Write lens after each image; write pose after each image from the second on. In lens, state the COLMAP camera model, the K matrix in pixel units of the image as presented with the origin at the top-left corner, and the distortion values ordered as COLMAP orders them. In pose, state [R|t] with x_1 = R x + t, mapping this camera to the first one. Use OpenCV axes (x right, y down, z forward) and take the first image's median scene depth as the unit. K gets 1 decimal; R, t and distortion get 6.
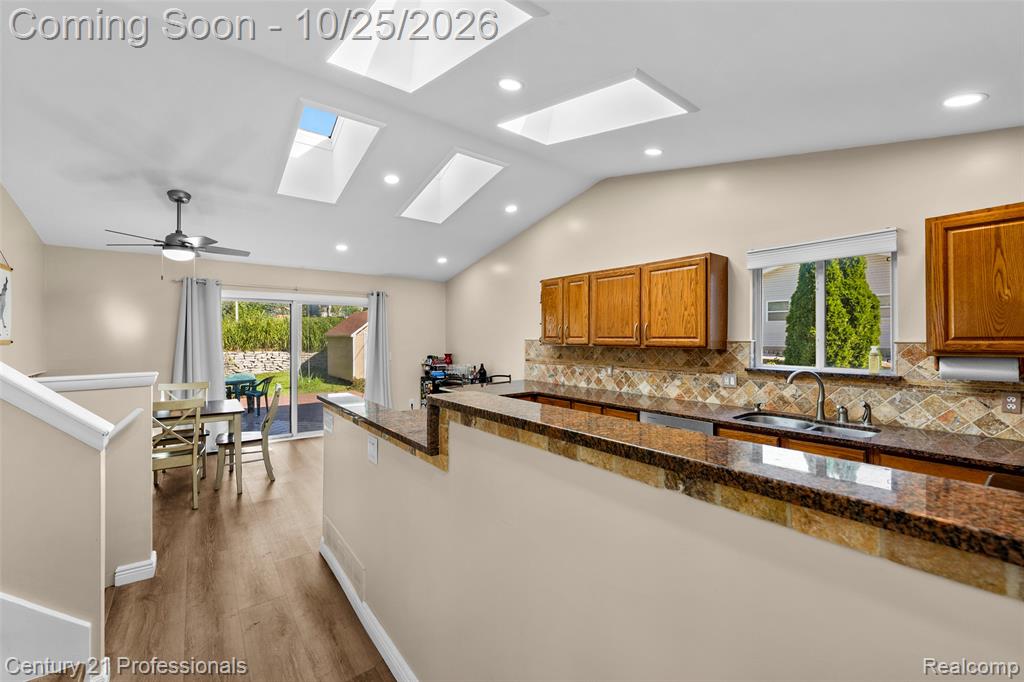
lens RADIAL K [[410.6, 0, 508.0], [0, 410.6, 336.5], [0, 0, 1]] dist [-0.000467, 0.000763]
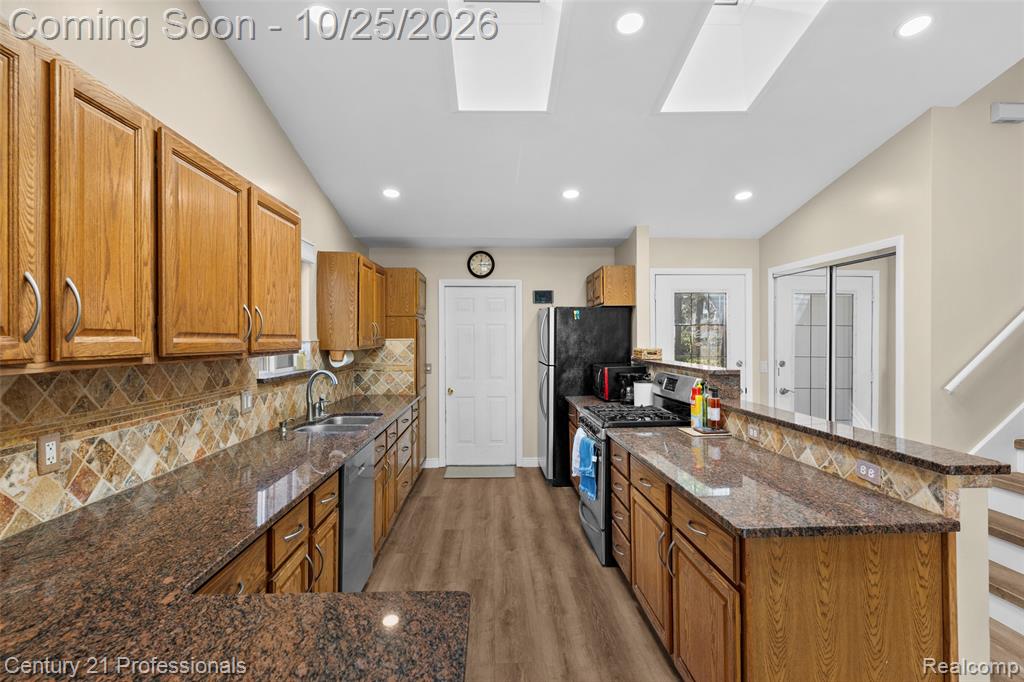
lens RADIAL K [[516.9, 0, 507.4], [0, 516.9, 338.4], [0, 0, 1]] dist [0.001272, -0.000344]
pose [[-0.815653, 0.001551, 0.578539, -0.250353], [-0.000346, 0.999995, -0.003168, 0.007203], [-0.578541, -0.002784, -0.815648, 1.280933]]
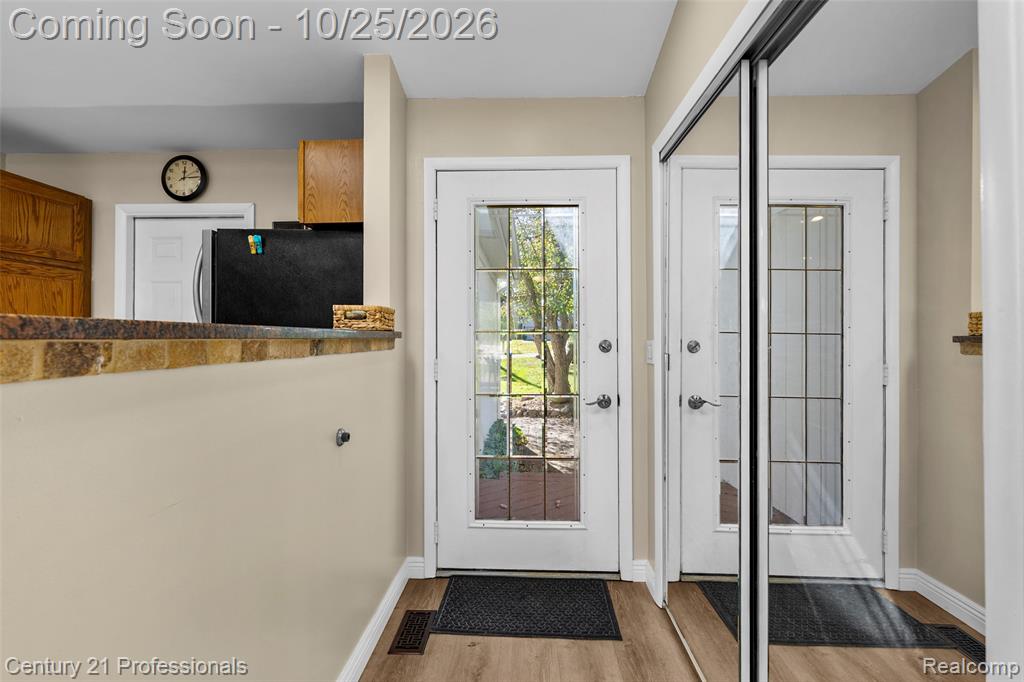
lens RADIAL K [[468.2, 0, 512.2], [0, 468.2, 338.0], [0, 0, 1]] dist [-0.000983, 0.000458]
pose [[-0.773712, 0.000185, 0.633537, -0.257379], [-0.003623, 0.999982, -0.004717, 0.061411], [-0.633527, -0.005945, -0.773698, 0.371909]]
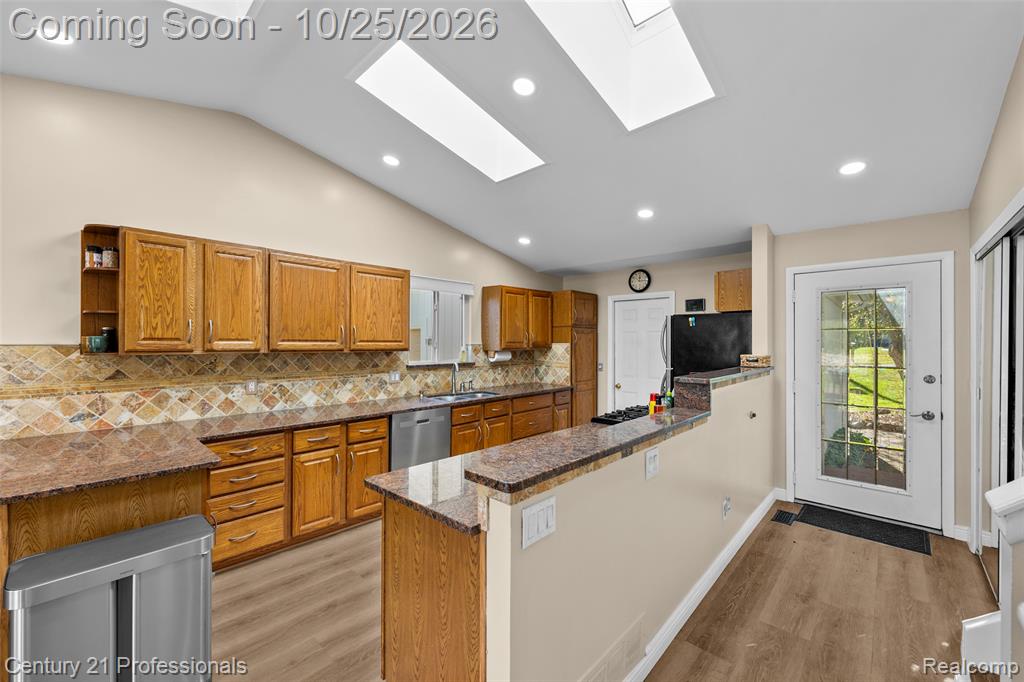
lens RADIAL K [[410.6, 0, 510.0], [0, 410.6, 341.5], [0, 0, 1]] dist [-0.000467, 0.000763]
pose [[-0.166708, 0.000937, 0.986006, -0.627367], [-0.008183, 0.999964, -0.002334, 0.002716], [-0.985972, -0.008457, -0.166695, 0.776439]]
